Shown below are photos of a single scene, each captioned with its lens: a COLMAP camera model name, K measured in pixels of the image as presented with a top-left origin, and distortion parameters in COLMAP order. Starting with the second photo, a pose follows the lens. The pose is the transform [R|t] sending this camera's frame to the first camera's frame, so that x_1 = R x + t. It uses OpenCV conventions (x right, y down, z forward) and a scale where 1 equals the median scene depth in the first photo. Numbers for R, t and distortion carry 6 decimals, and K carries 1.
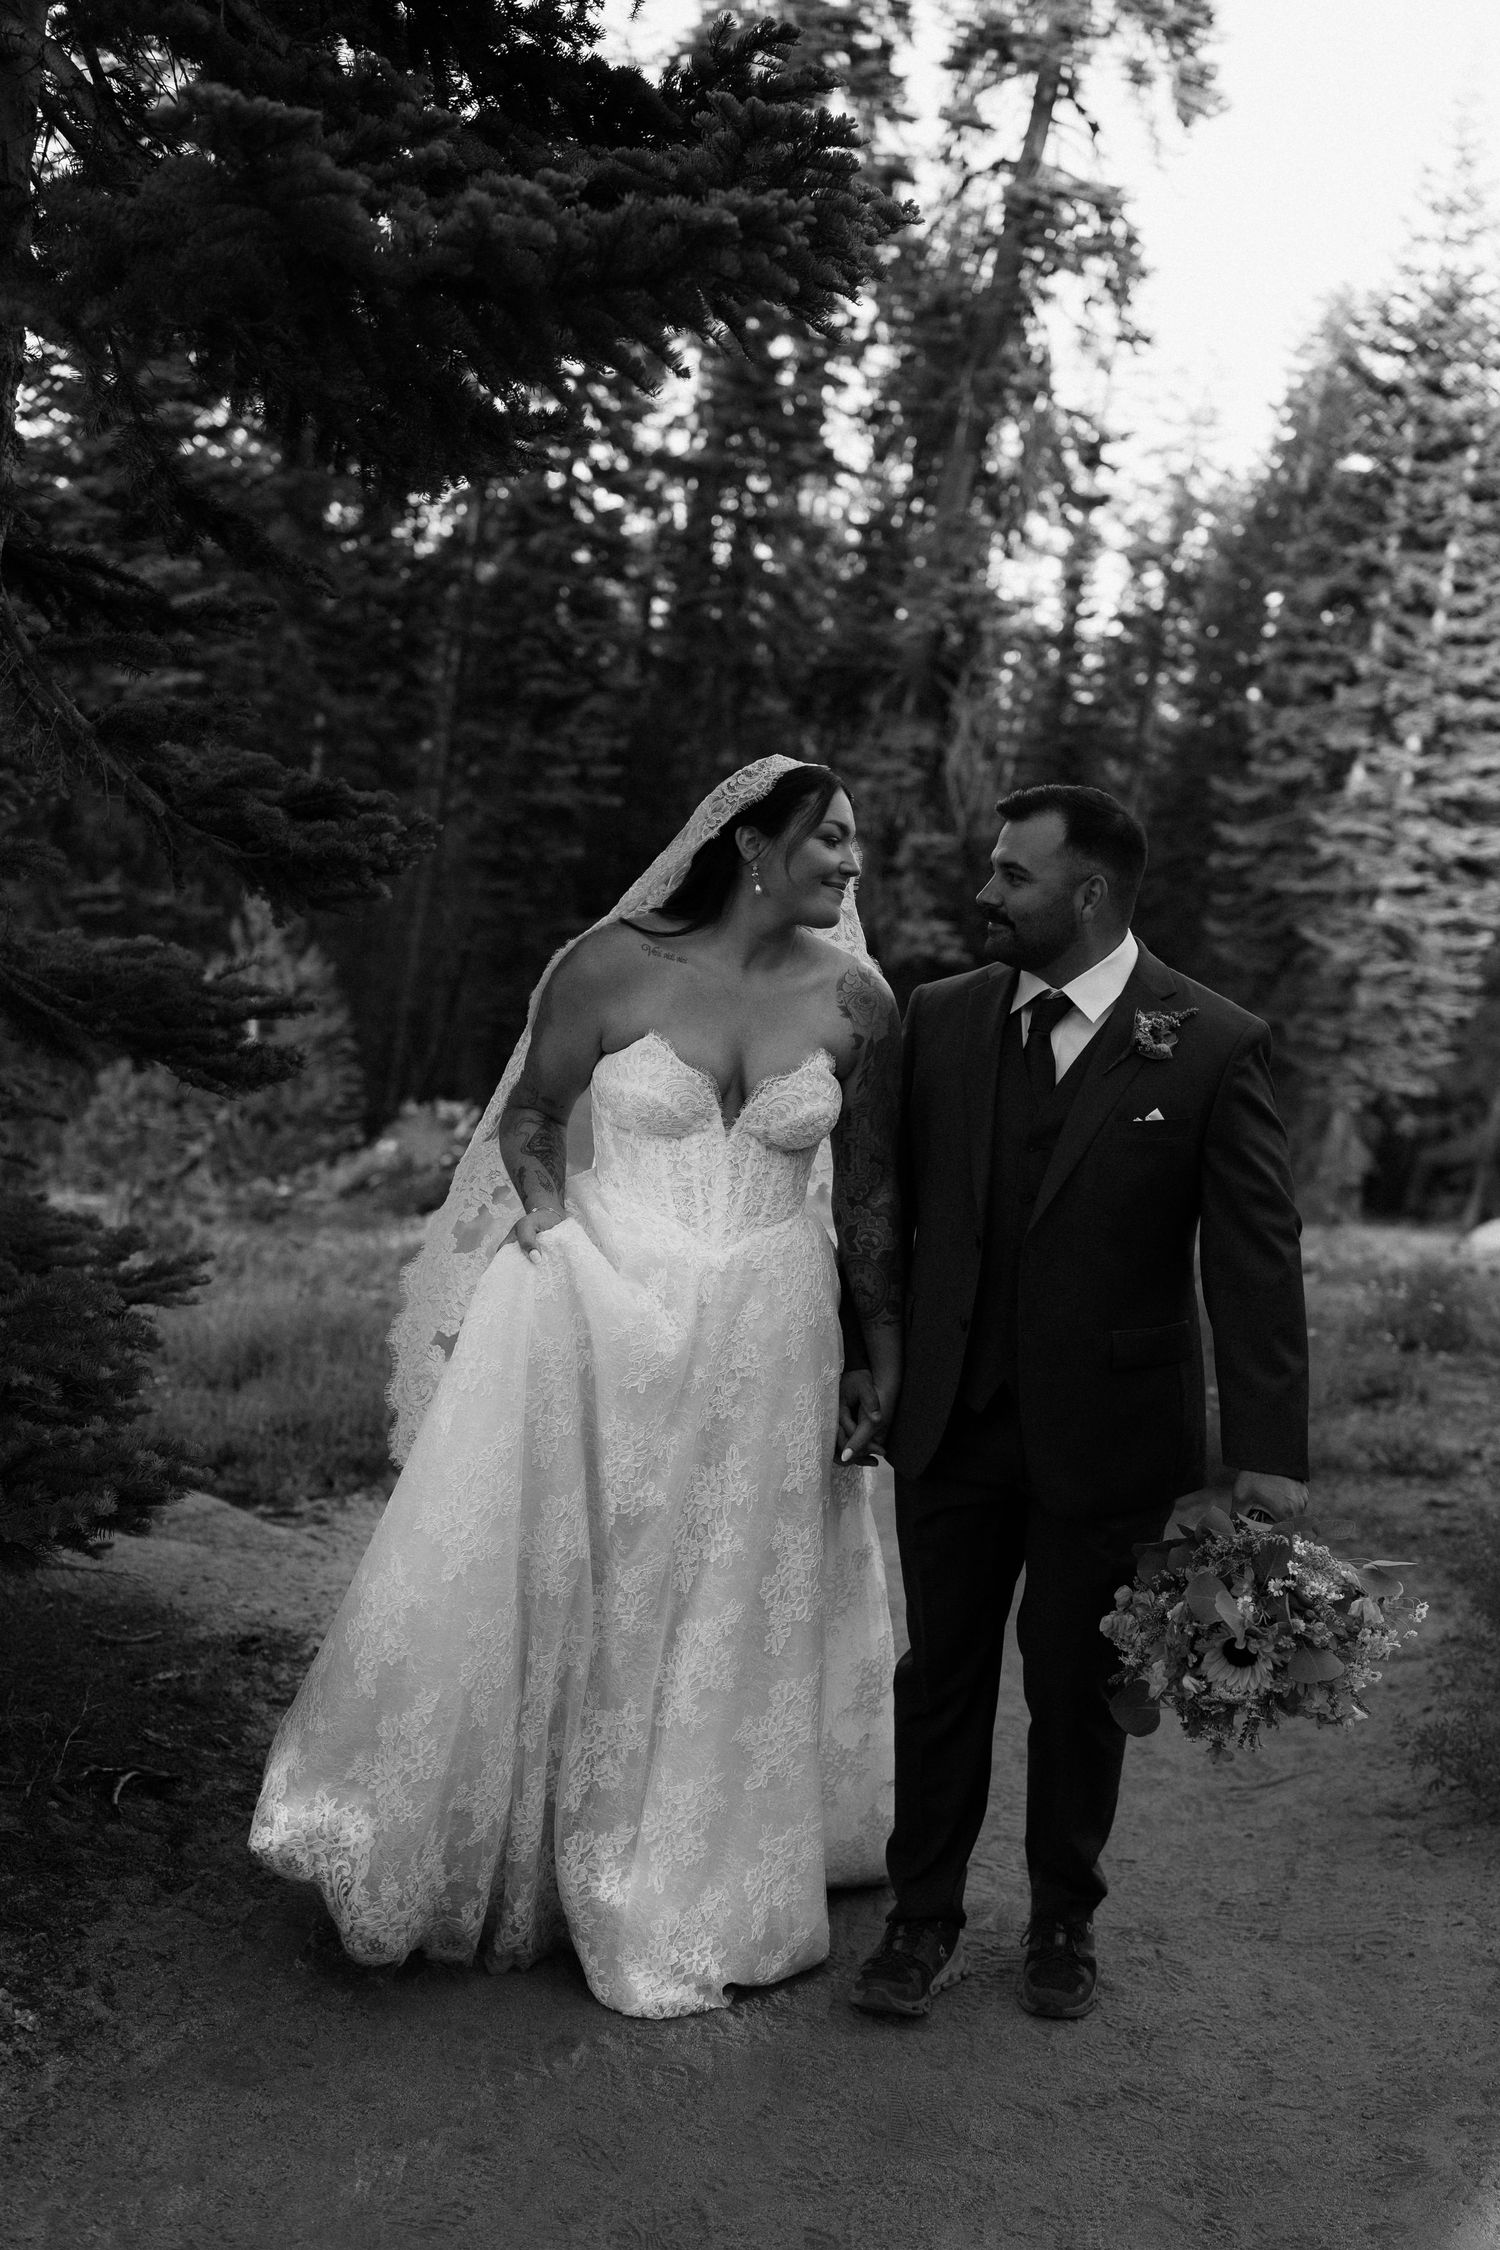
lens RADIAL K [[2102.2, 0, 750.0], [0, 2102.2, 1125.0], [0, 0, 1]] dist [0.009388, -0.007052]
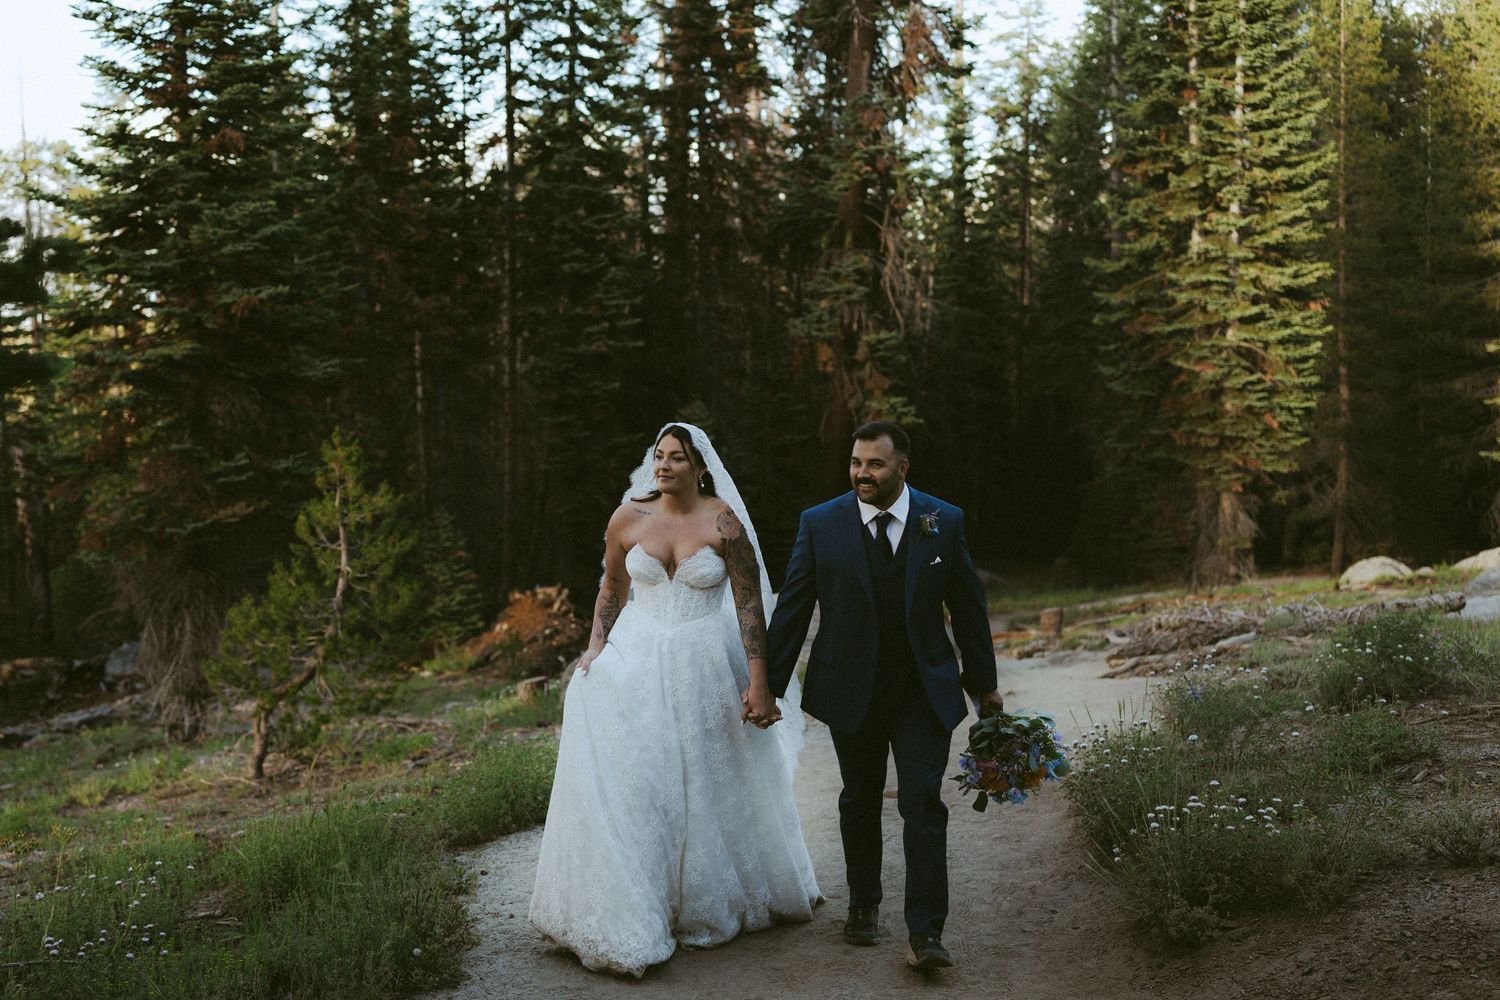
lens RADIAL K [[1401.5, 0, 725.2], [0, 1401.5, 474.8], [0, 0, 1]] dist [0.009388, -0.007052]
pose [[0.988289, -0.146904, -0.041270, 0.013555], [0.143834, 0.987159, -0.069489, -0.002644], [0.050948, 0.062740, 0.996729, 0.122446]]
